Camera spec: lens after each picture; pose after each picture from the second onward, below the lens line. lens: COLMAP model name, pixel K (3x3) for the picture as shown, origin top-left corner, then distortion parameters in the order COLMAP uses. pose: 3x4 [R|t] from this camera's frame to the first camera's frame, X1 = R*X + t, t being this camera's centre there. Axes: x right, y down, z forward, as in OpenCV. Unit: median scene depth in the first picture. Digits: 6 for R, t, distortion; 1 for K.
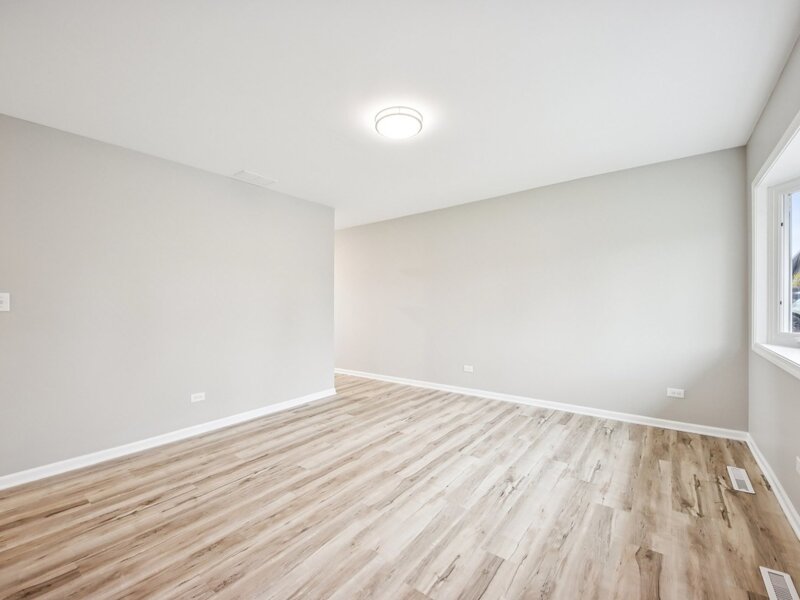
lens RADIAL K [[340.5, 0, 391.2], [0, 340.5, 303.1], [0, 0, 1]] dist [0.060636, -0.032018]
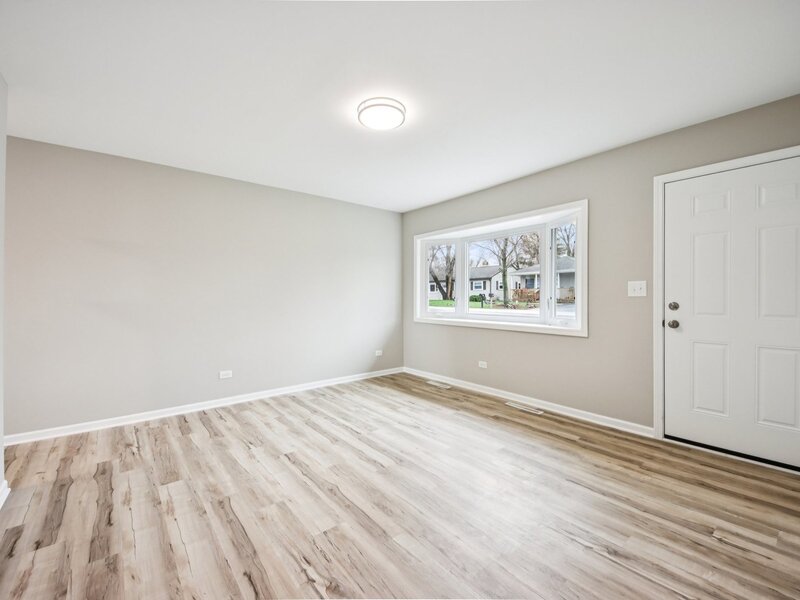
lens RADIAL K [[348.1, 0, 392.9], [0, 348.1, 301.2], [0, 0, 1]] dist [0.069727, -0.034825]
pose [[0.232867, -0.003242, 0.972503, -0.850363], [-0.002659, 0.999989, 0.003971, 0.013323], [-0.972505, -0.003511, 0.232856, 0.655839]]
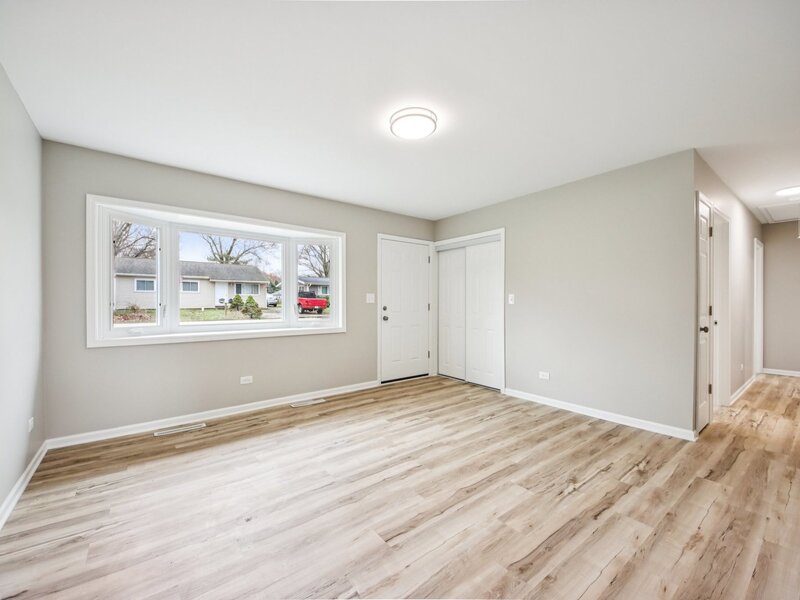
lens RADIAL K [[334.2, 0, 396.8], [0, 334.2, 298.0], [0, 0, 1]] dist [0.061832, -0.029193]
pose [[-0.971028, 0.013838, 0.238565, -0.146565], [0.009100, 0.999739, -0.020948, 0.011769], [-0.238793, -0.018170, -0.970900, 1.775640]]
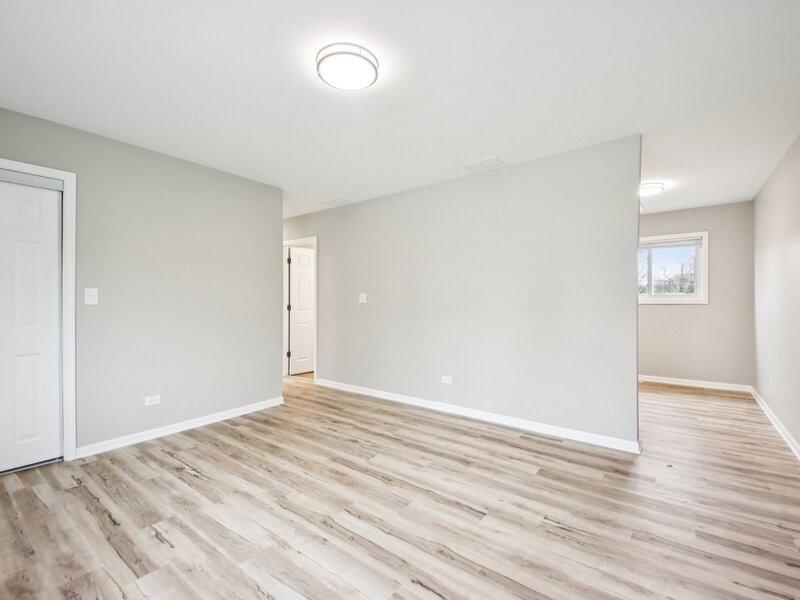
lens RADIAL K [[360.3, 0, 400.0], [0, 360.3, 300.0], [0, 0, 1]] dist [0.066556, -0.039435]
pose [[0.018918, 0.005939, -0.999803, 0.769585], [0.005226, 0.999968, 0.006039, -0.003059], [0.999807, -0.005339, 0.018887, 0.983934]]
